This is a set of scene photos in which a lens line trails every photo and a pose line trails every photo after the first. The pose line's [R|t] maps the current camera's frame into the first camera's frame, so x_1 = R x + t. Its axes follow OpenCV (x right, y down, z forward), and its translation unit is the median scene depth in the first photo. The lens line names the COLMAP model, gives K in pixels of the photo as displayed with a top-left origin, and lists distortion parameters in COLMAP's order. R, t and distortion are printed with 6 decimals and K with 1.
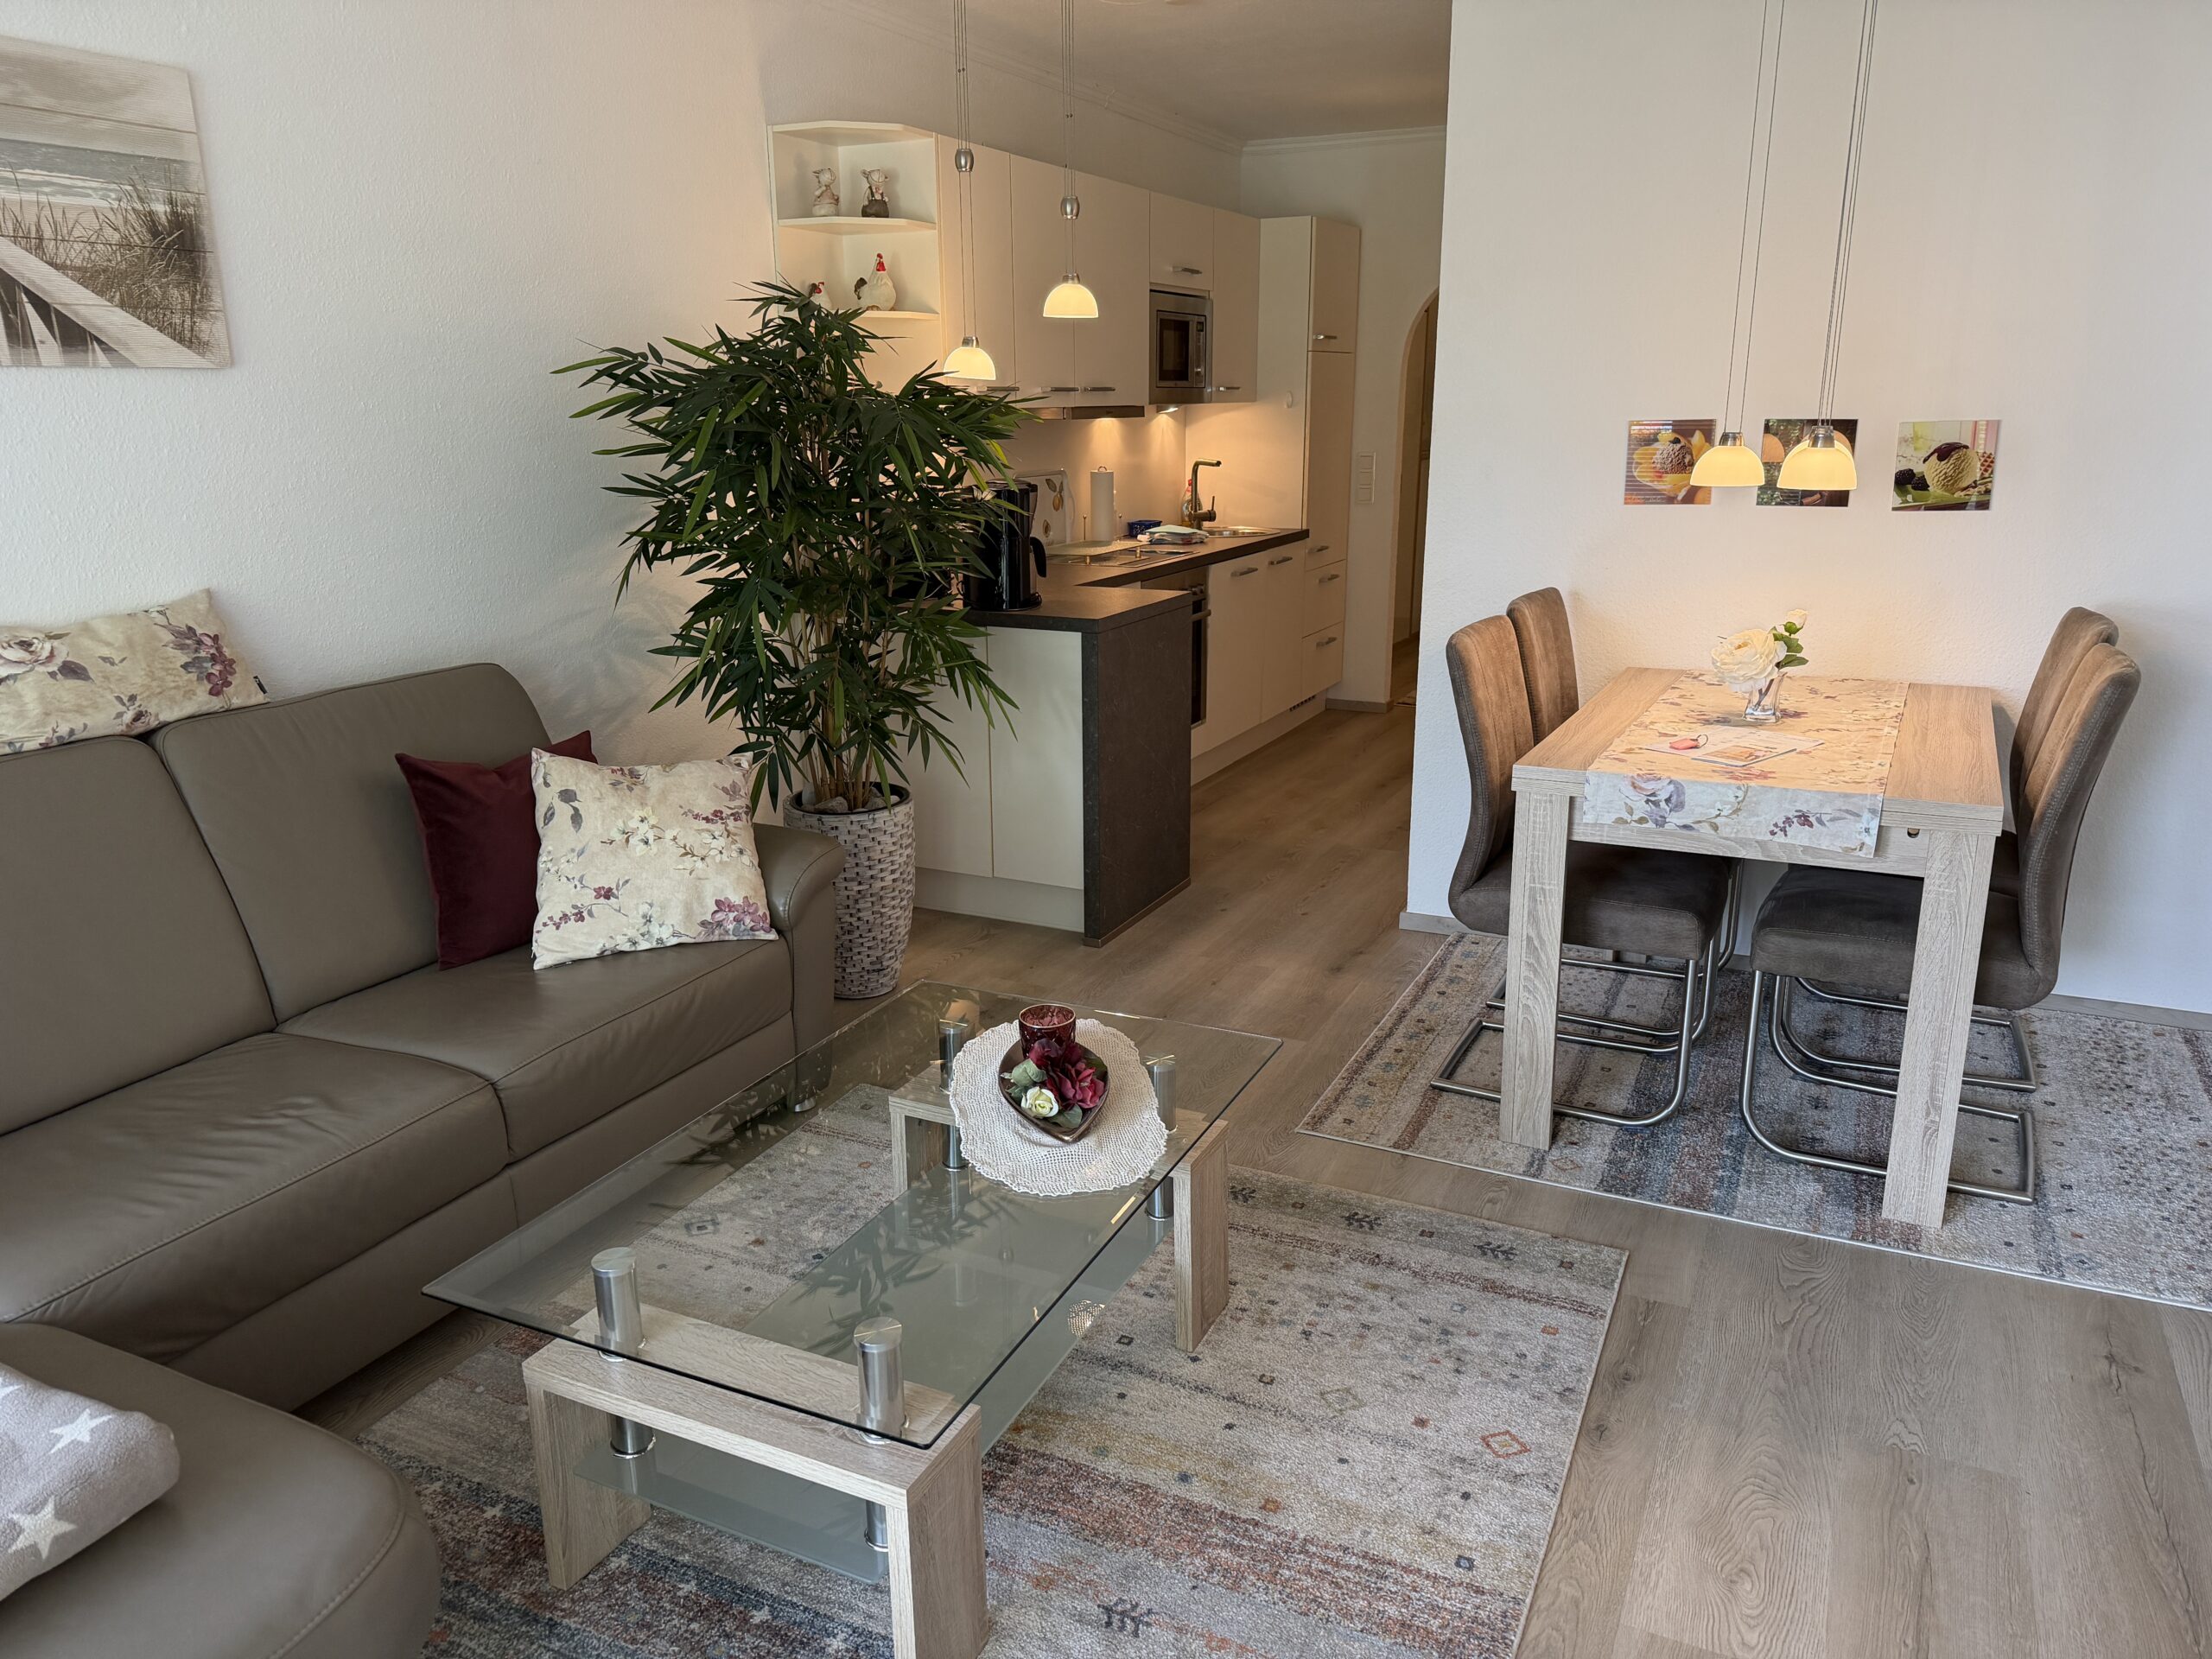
lens RADIAL K [[1564.4, 0, 1106.0], [0, 1564.4, 829.5], [0, 0, 1]] dist [0.033347, -0.005983]
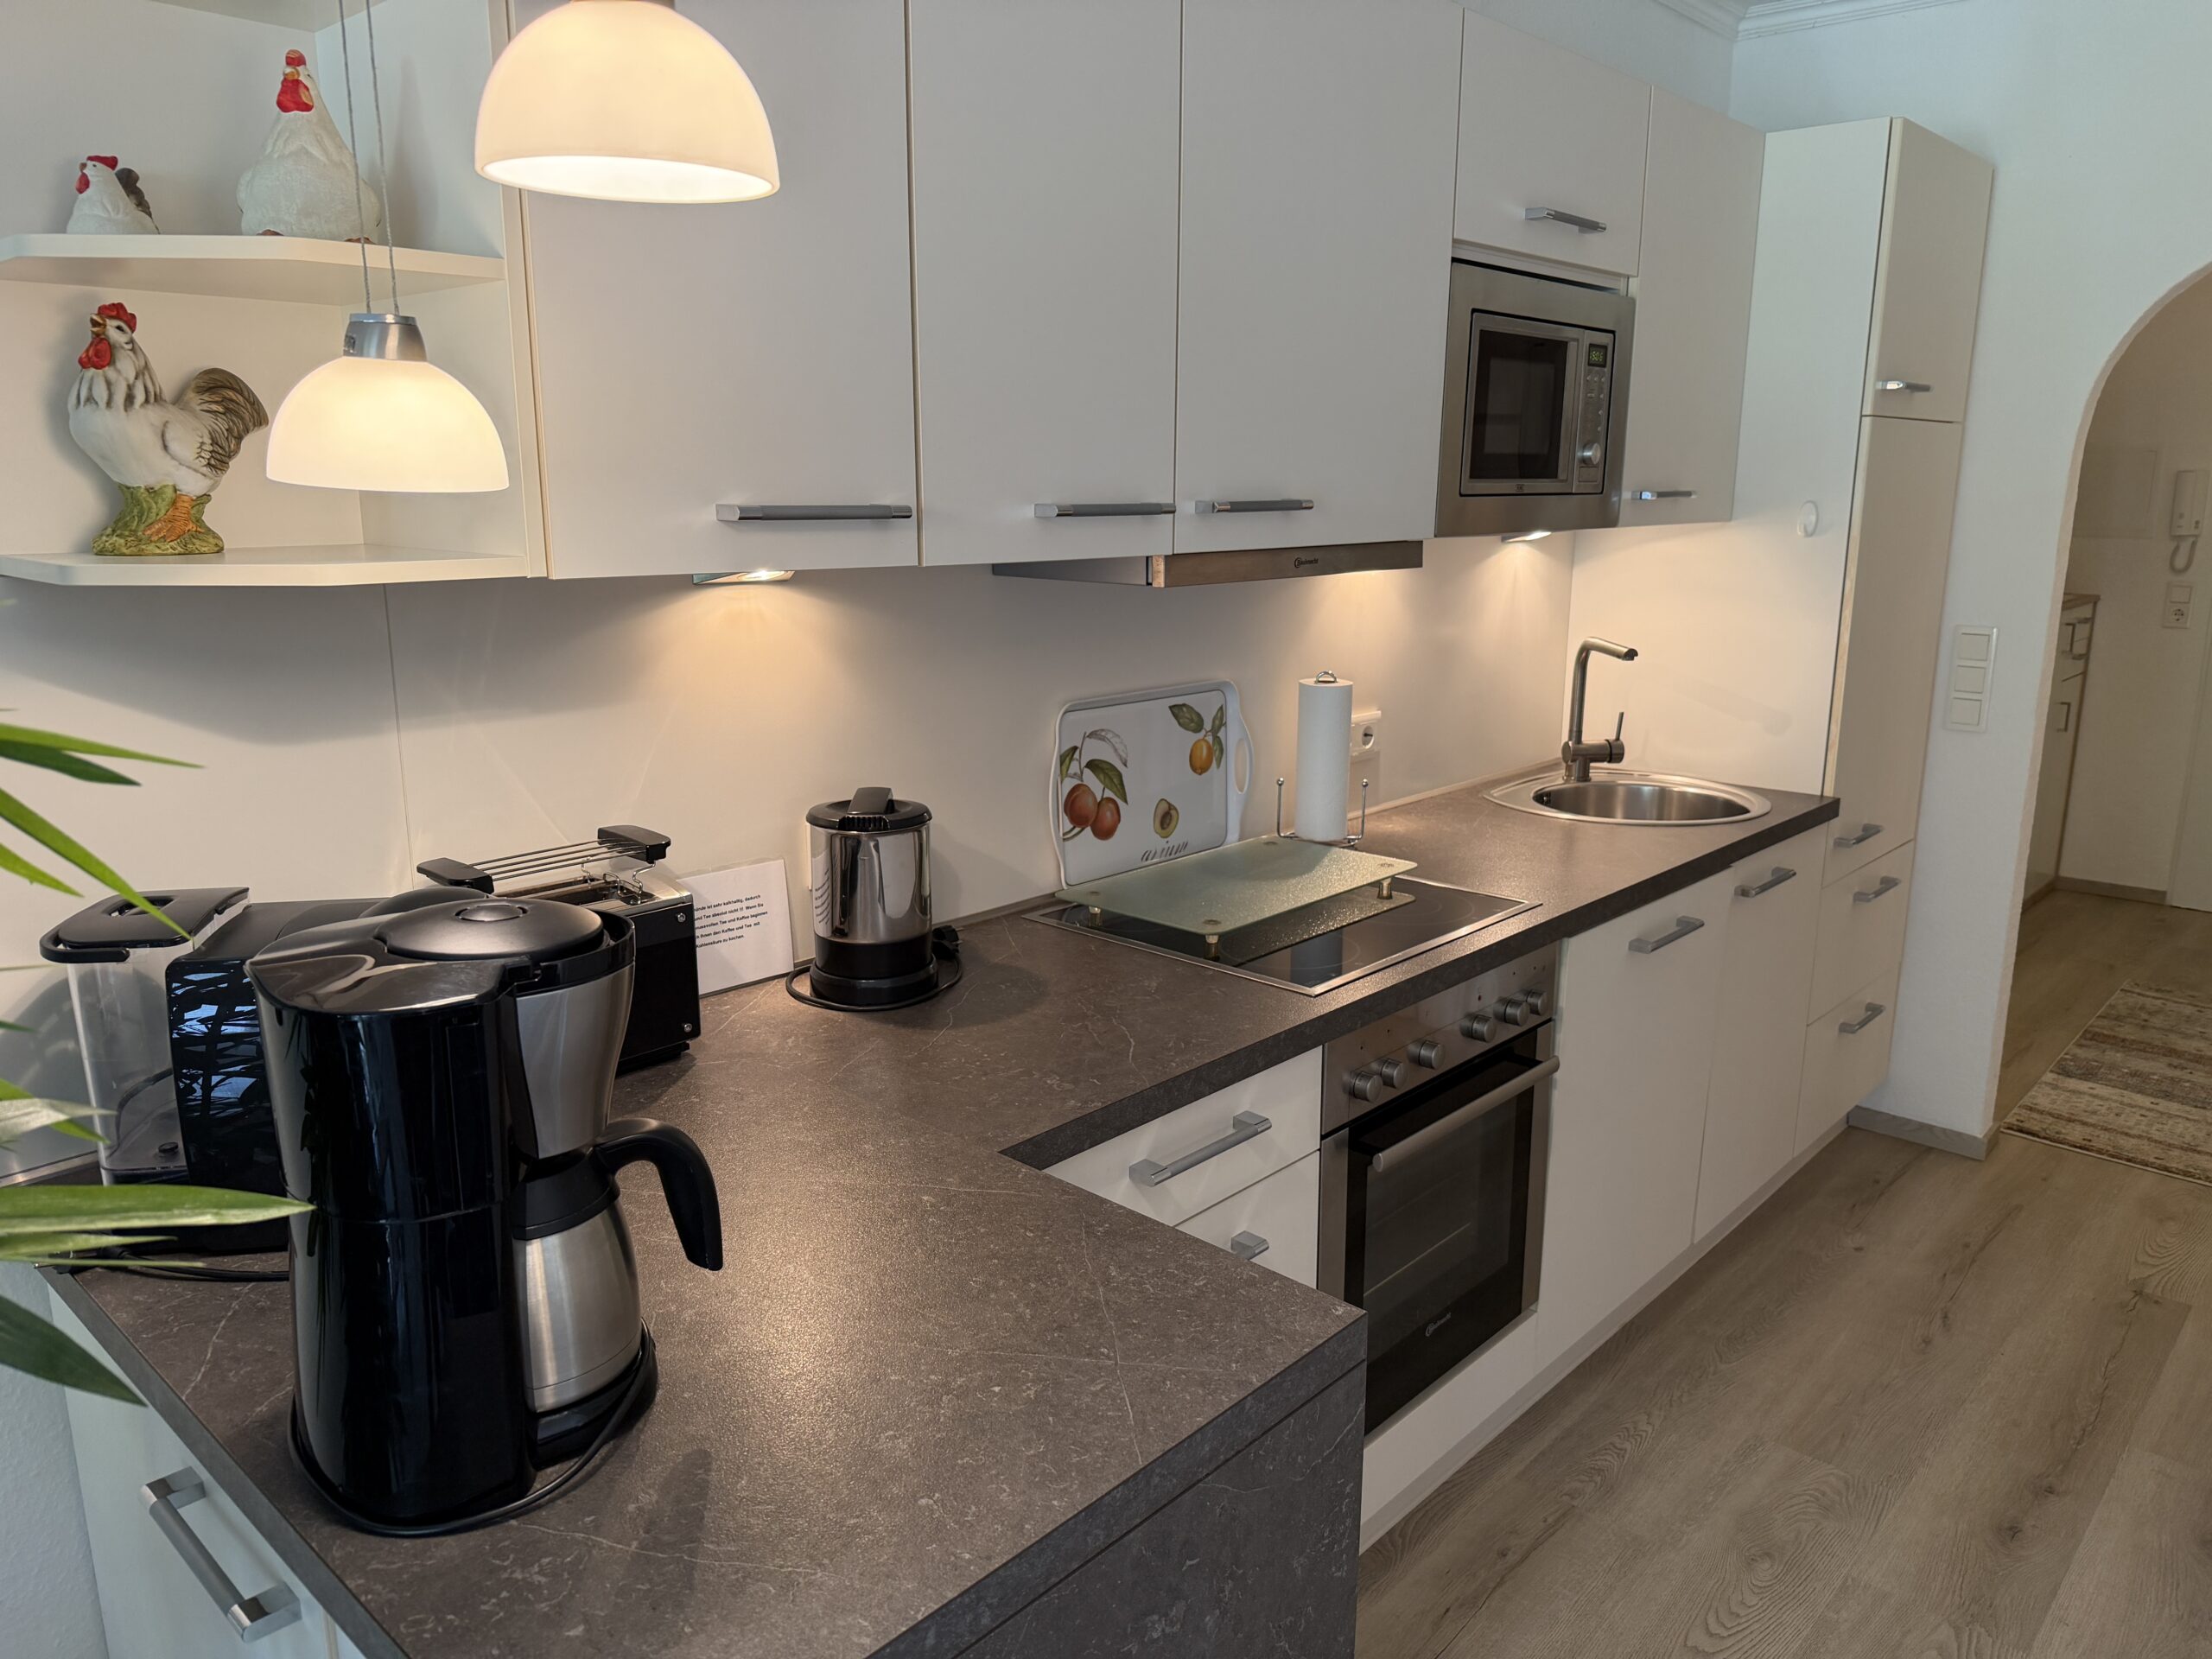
lens RADIAL K [[1554.0, 0, 1064.1], [0, 1554.0, 781.1], [0, 0, 1]] dist [0.080586, -0.138137]
pose [[0.950250, 0.073098, -0.302790, 0.055224], [-0.095636, 0.993590, -0.060268, -0.152278], [0.296444, 0.086227, 0.951150, 0.515273]]
